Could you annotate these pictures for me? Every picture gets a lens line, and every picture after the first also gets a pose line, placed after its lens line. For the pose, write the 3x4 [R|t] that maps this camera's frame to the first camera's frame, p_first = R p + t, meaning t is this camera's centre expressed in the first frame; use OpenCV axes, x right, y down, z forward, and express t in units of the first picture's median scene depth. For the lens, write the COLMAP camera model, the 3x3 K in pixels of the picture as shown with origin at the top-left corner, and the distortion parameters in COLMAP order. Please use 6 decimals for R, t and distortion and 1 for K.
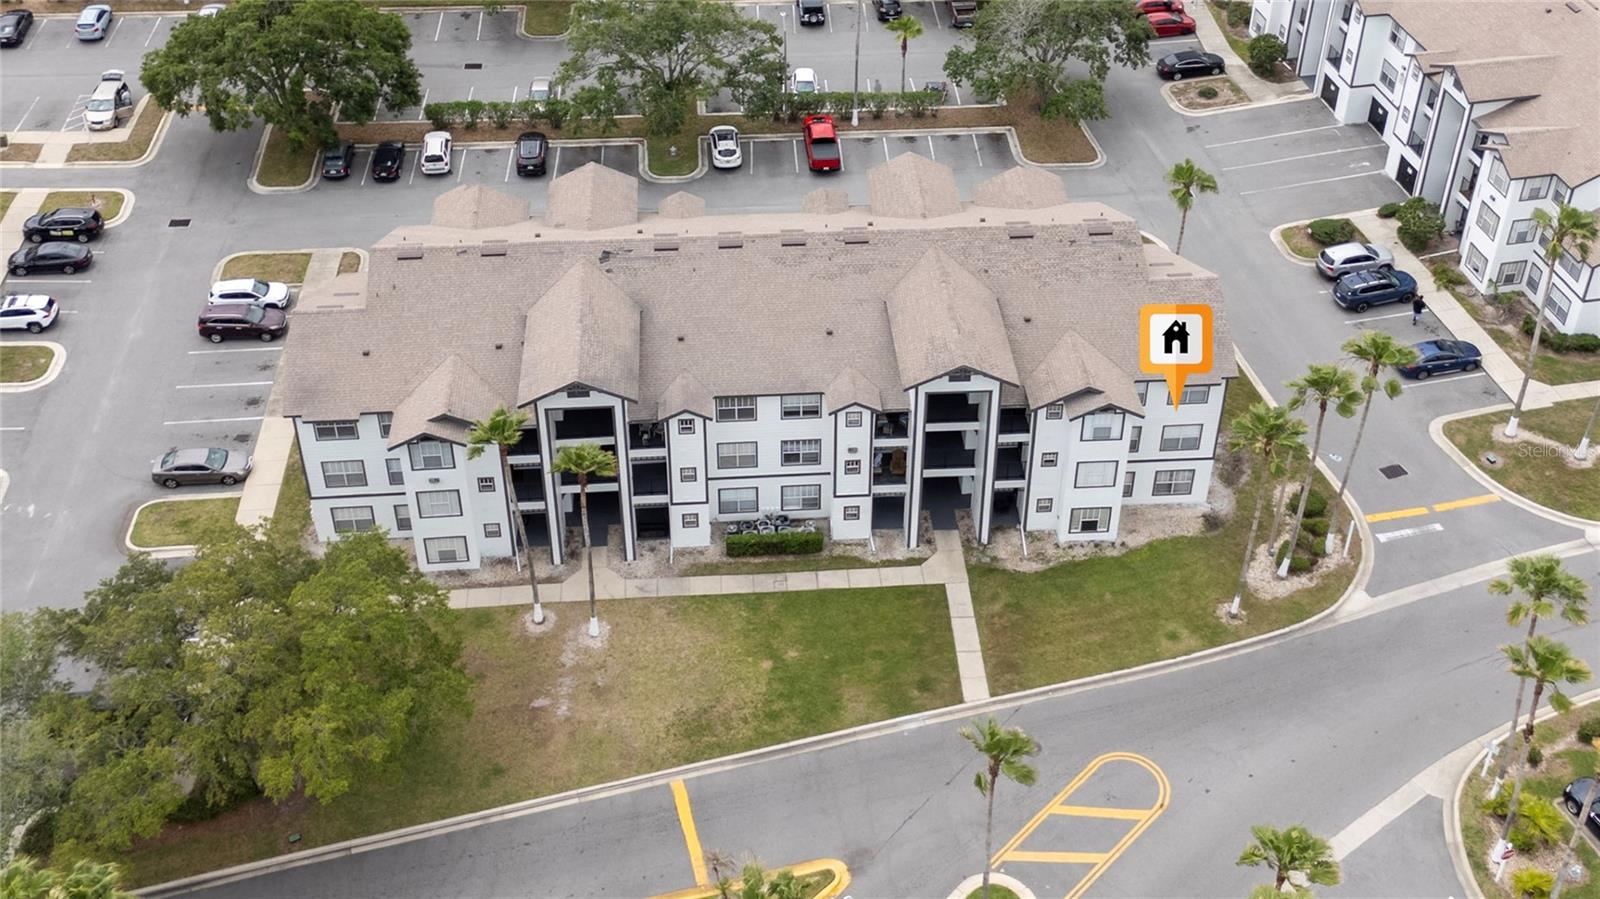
lens RADIAL K [[1597.7, 0, 800.0], [0, 1597.7, 449.5], [0, 0, 1]] dist [0.074070, 0.000063]
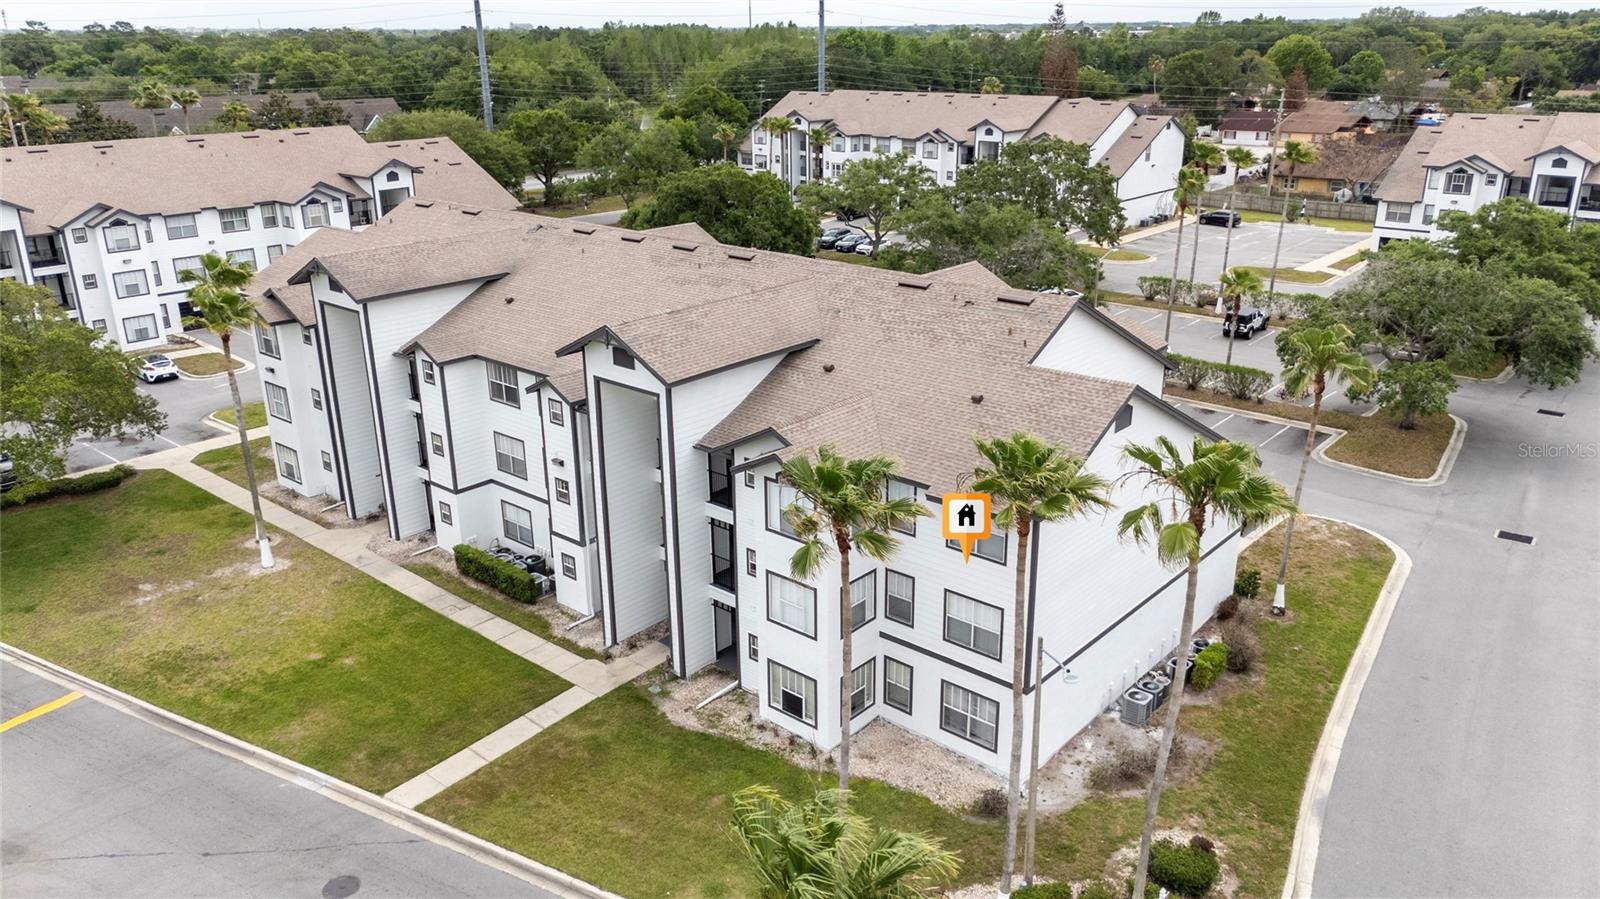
lens RADIAL K [[1171.3, 0, 800.0], [0, 1171.3, 449.5], [0, 0, 1]] dist [0.007809, 0.002082]
pose [[0.712337, 0.232384, -0.662249, 0.473753], [-0.448713, 0.876346, -0.175139, 0.040360], [0.539660, 0.421918, 0.728528, 0.648190]]
